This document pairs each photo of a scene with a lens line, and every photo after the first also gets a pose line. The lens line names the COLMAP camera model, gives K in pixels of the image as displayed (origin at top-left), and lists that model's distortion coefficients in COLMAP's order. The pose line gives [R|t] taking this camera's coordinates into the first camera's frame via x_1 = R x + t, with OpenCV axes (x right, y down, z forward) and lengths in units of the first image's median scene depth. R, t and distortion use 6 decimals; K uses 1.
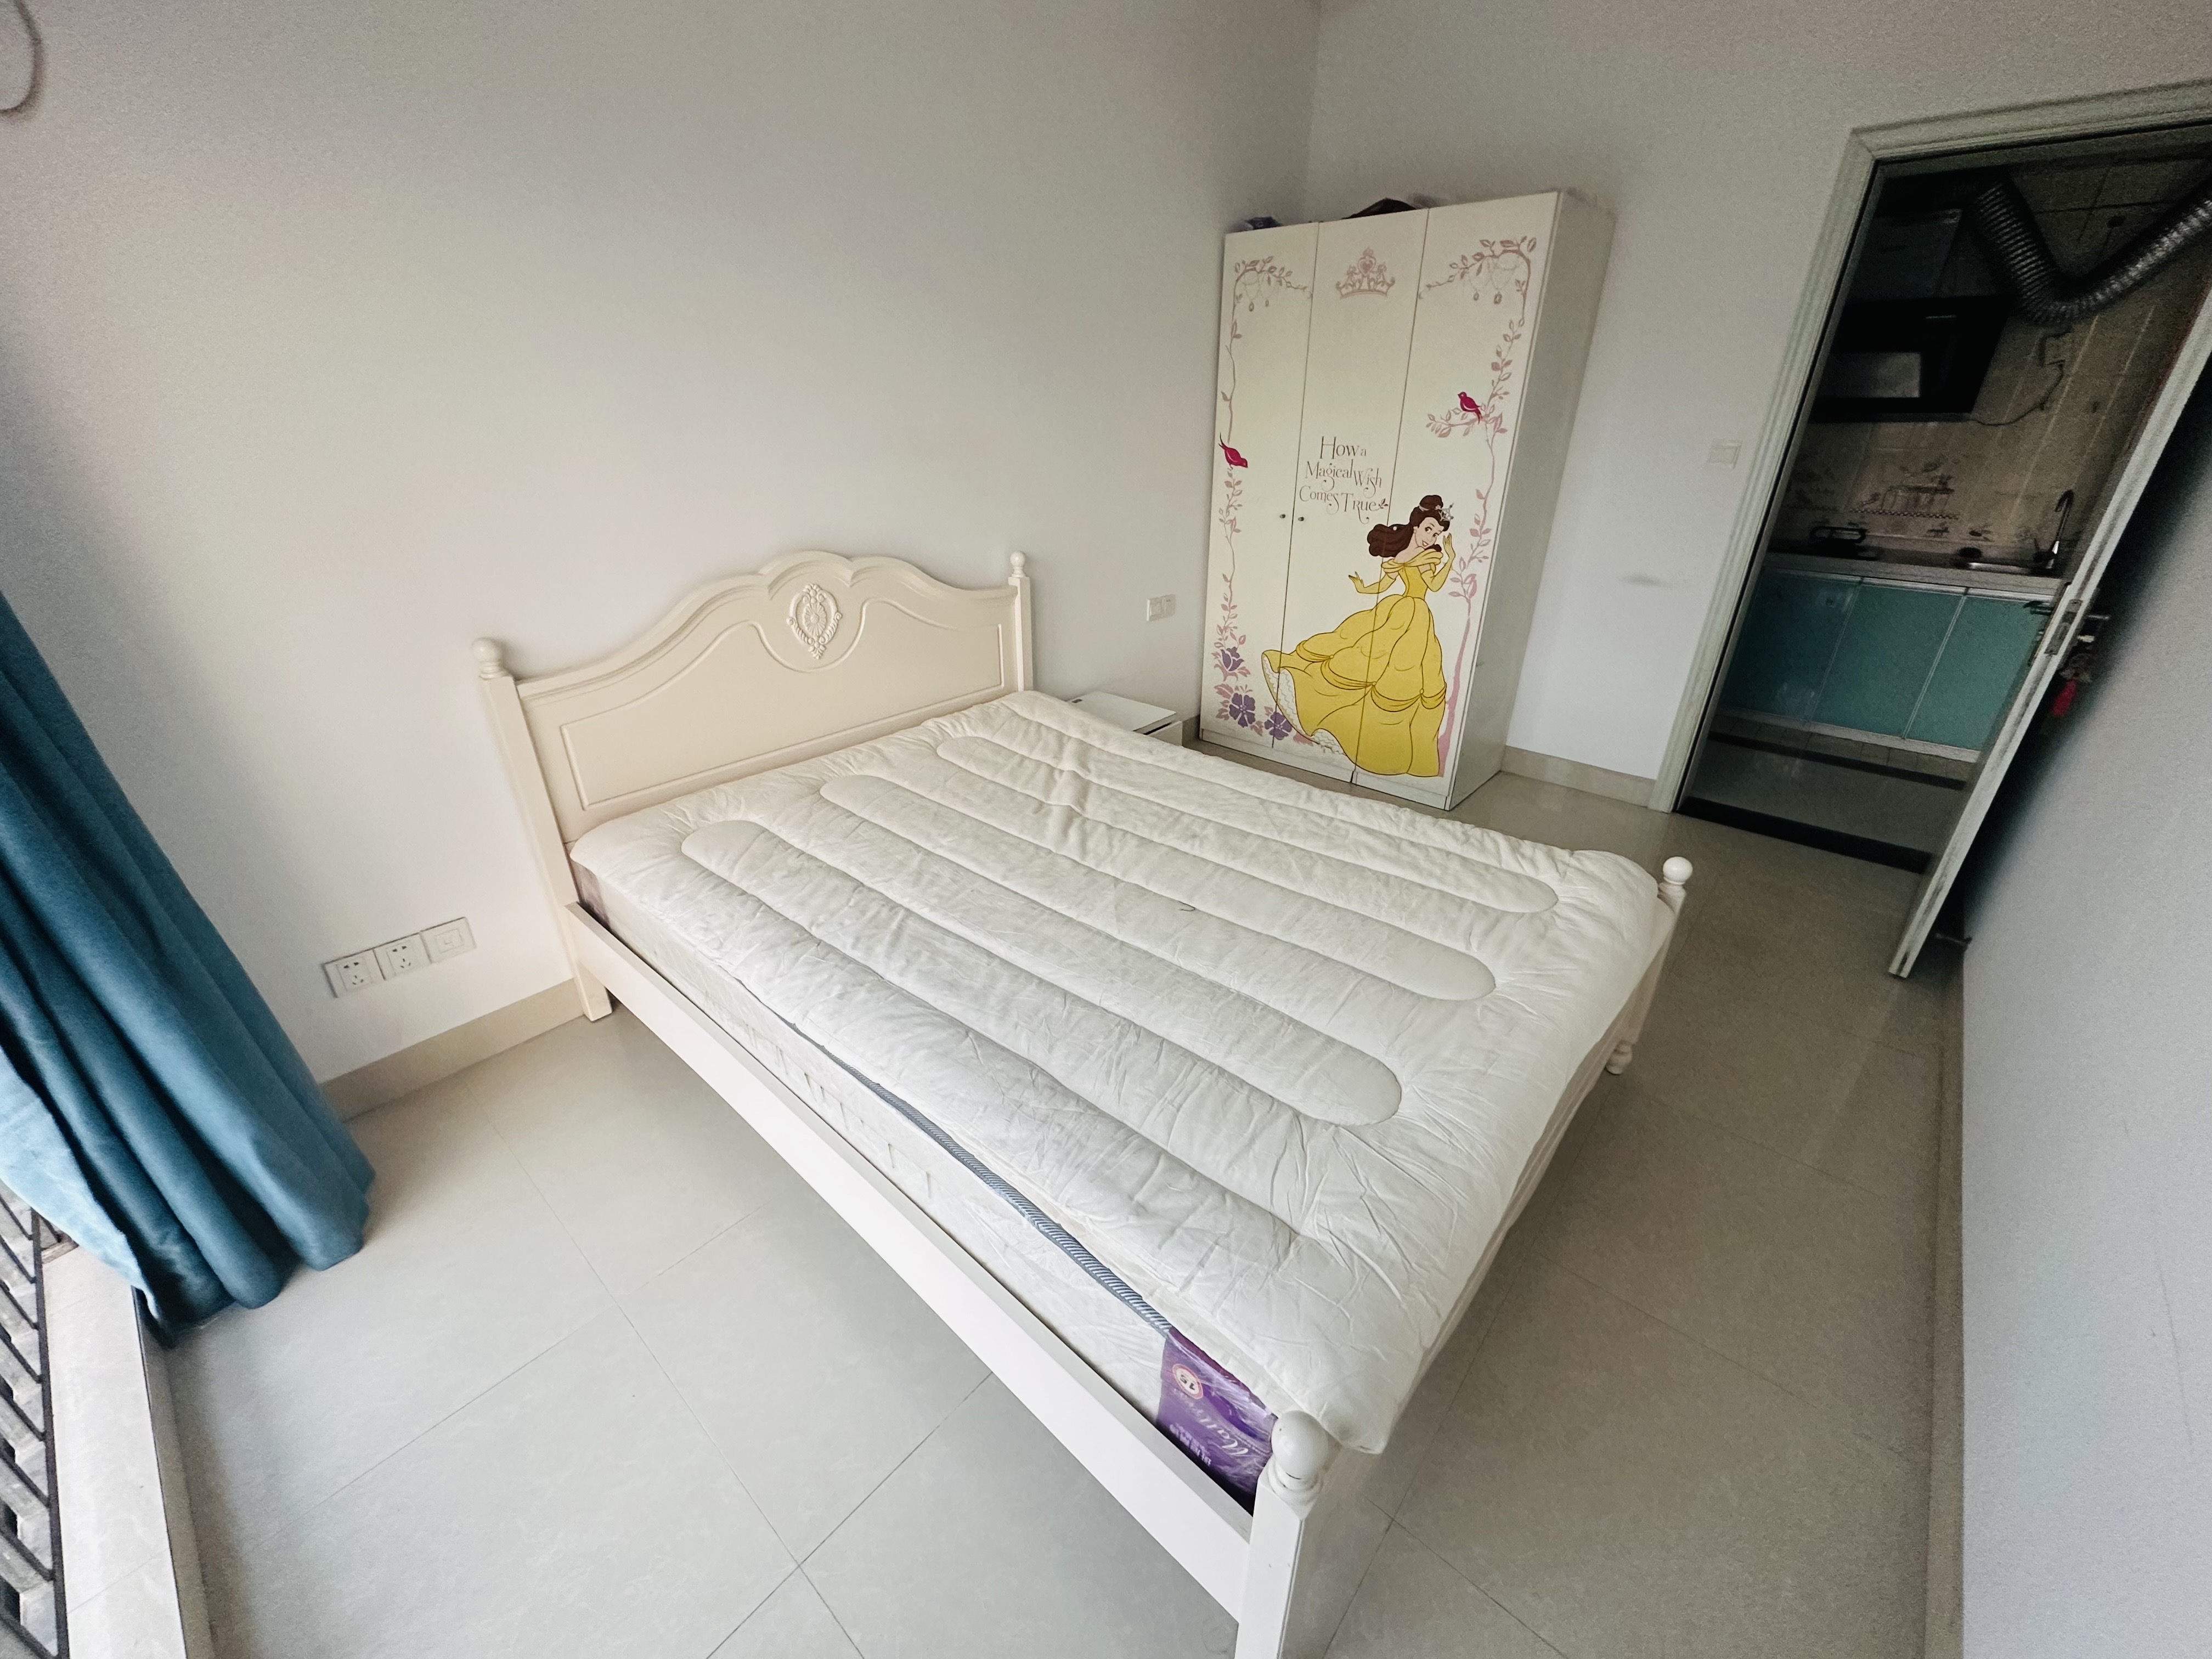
lens RADIAL K [[880.4, 0, 1104.5], [0, 880.4, 829.4], [0, 0, 1]] dist [0.002678, 0.000482]
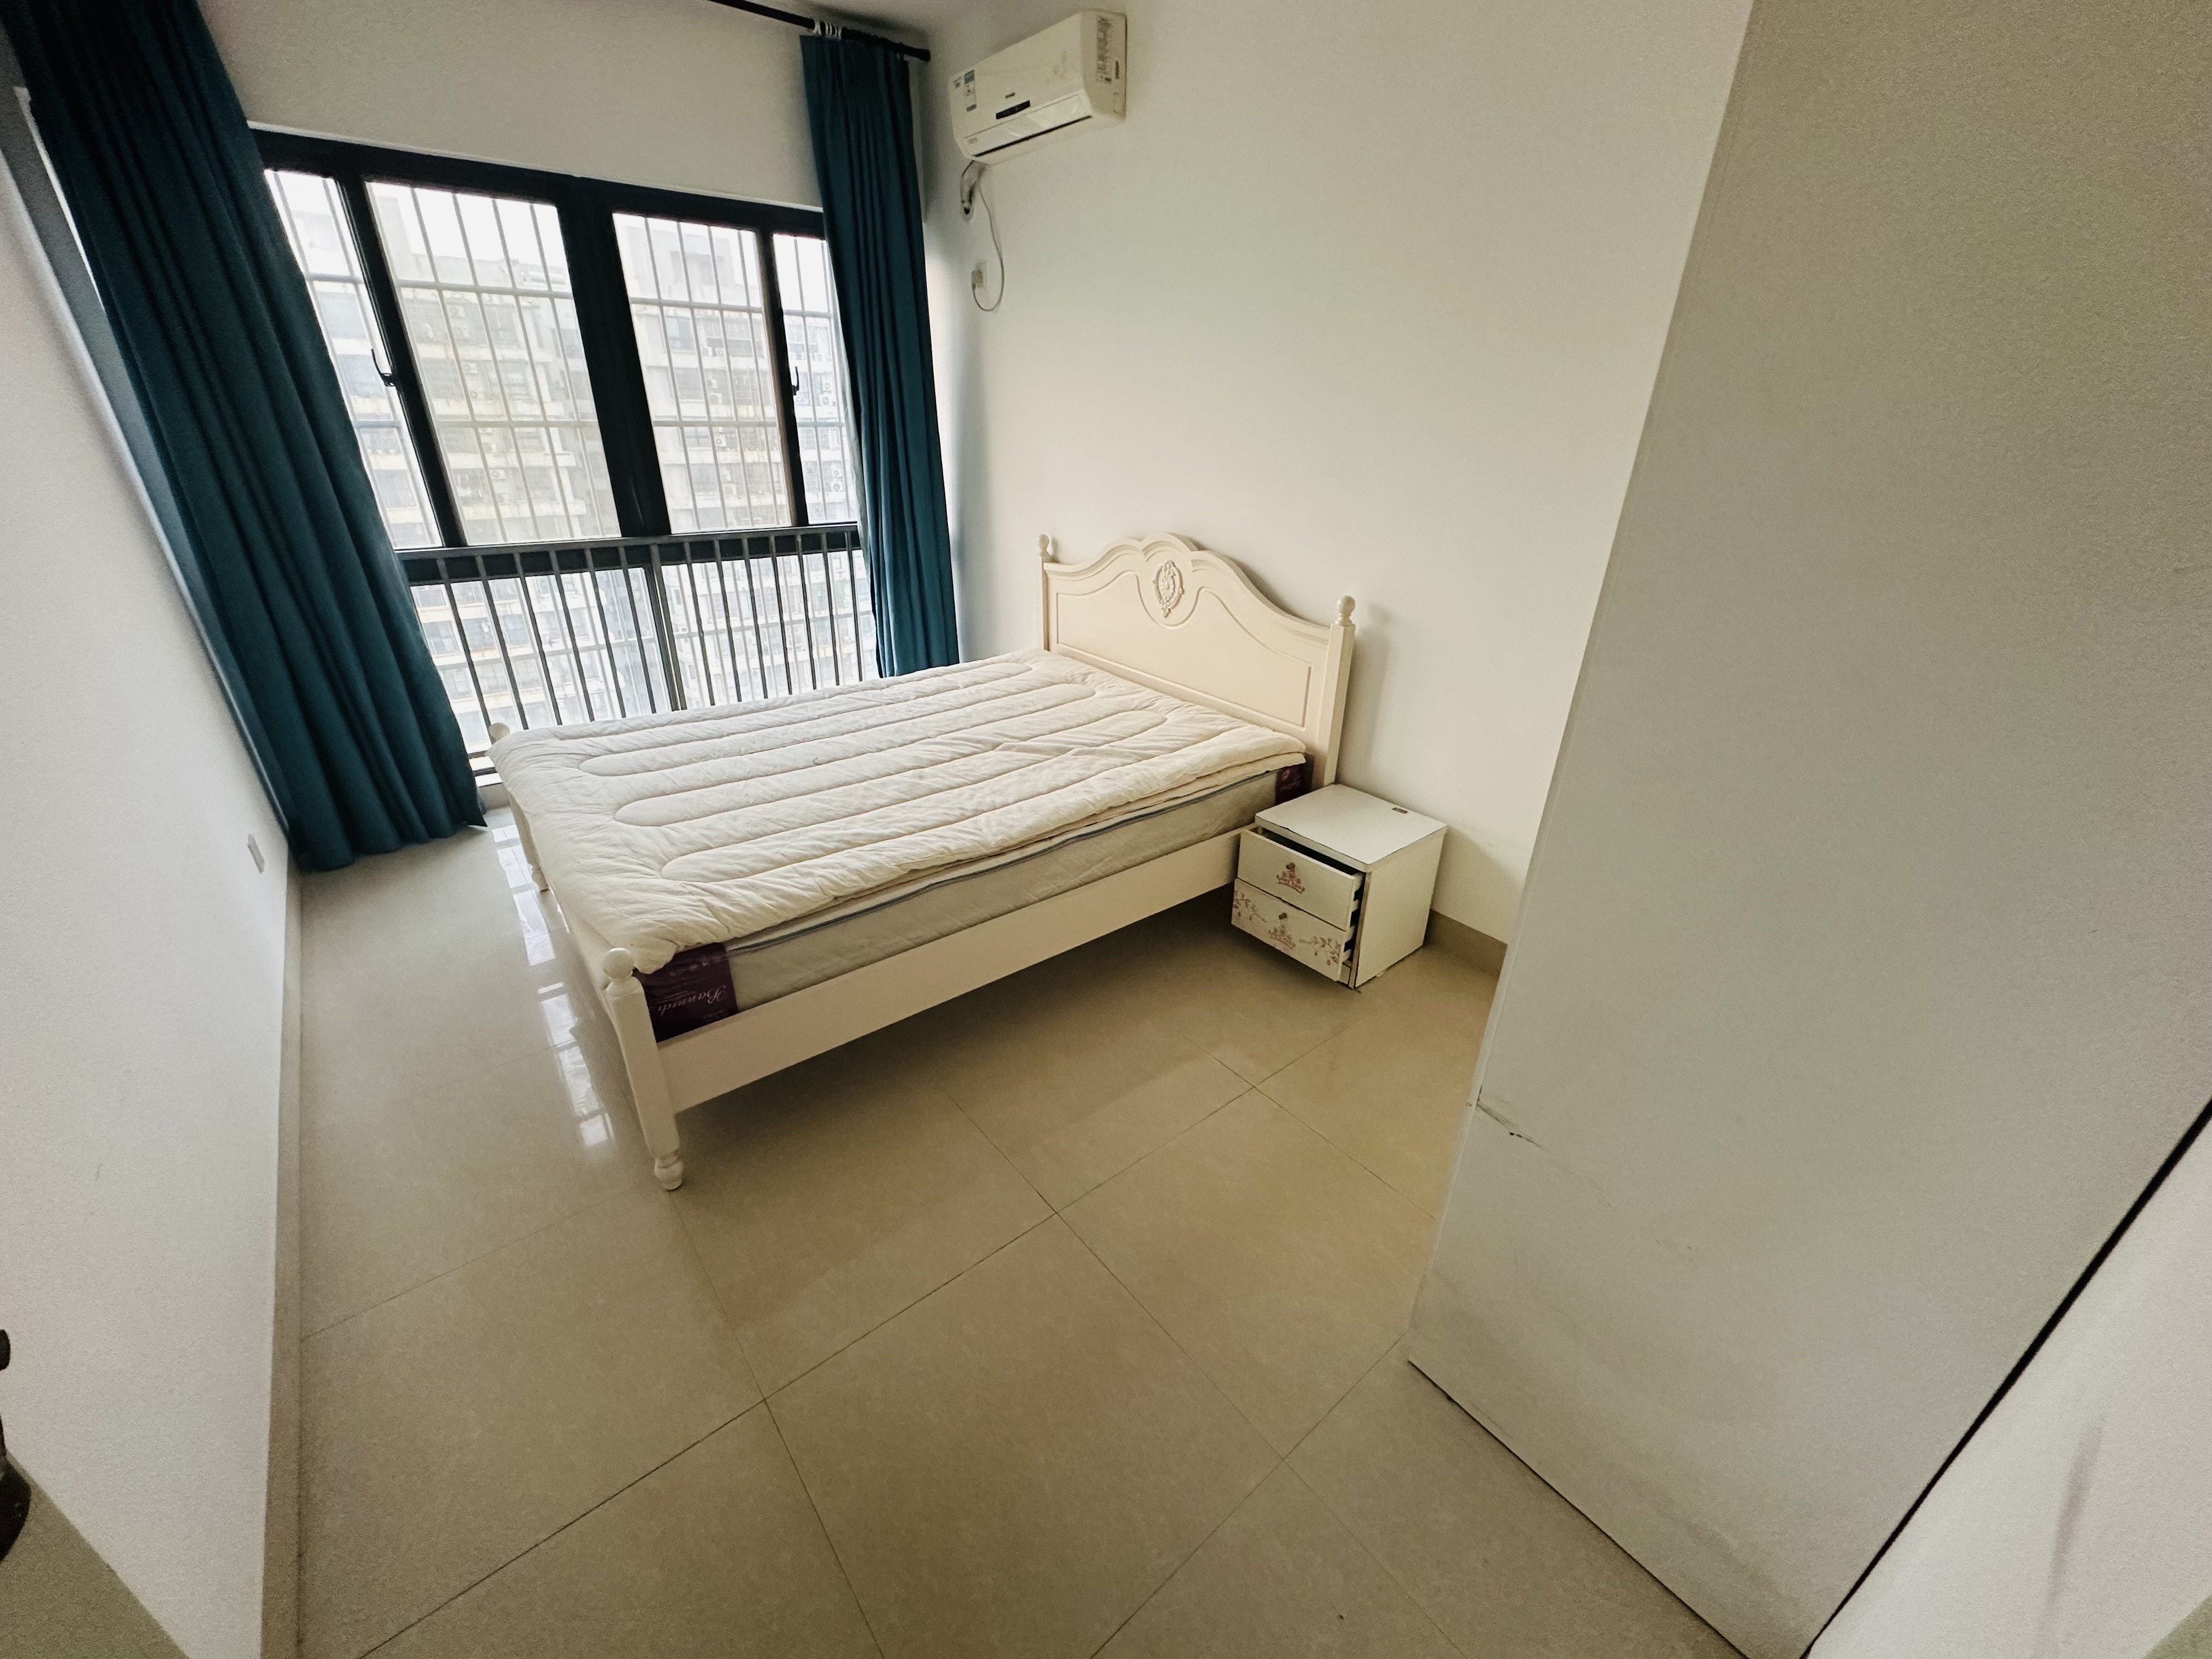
lens RADIAL K [[880.4, 0, 1112.5], [0, 880.4, 833.4], [0, 0, 1]] dist [0.002678, 0.000482]
pose [[-0.165987, 0.427095, -0.888841, 1.070744], [-0.455442, 0.766253, 0.453242, -0.550877], [0.874655, 0.480048, 0.067329, 1.095164]]
